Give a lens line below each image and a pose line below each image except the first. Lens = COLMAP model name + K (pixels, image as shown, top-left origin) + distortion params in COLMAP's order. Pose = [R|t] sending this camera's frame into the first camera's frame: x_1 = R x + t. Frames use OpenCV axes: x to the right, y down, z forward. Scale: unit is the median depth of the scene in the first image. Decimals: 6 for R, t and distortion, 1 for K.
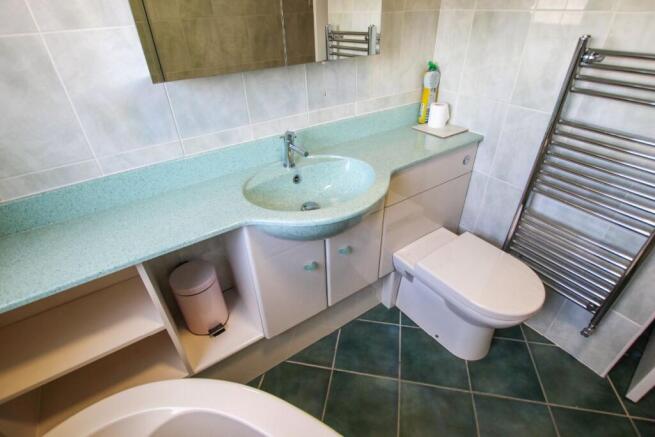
lens RADIAL K [[329.4, 0, 324.9], [0, 329.4, 222.1], [0, 0, 1]] dist [-0.021424, 0.000726]
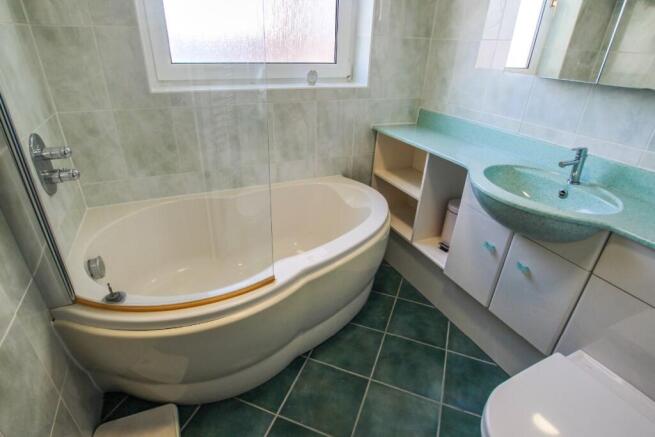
lens RADIAL K [[329.4, 0, 324.9], [0, 329.4, 222.1], [0, 0, 1]] dist [-0.021424, 0.000726]
pose [[-0.193863, 0.474681, -0.858543, 0.969003], [-0.582983, 0.648115, 0.489977, -0.138540], [0.789017, 0.595504, 0.151085, 0.320161]]
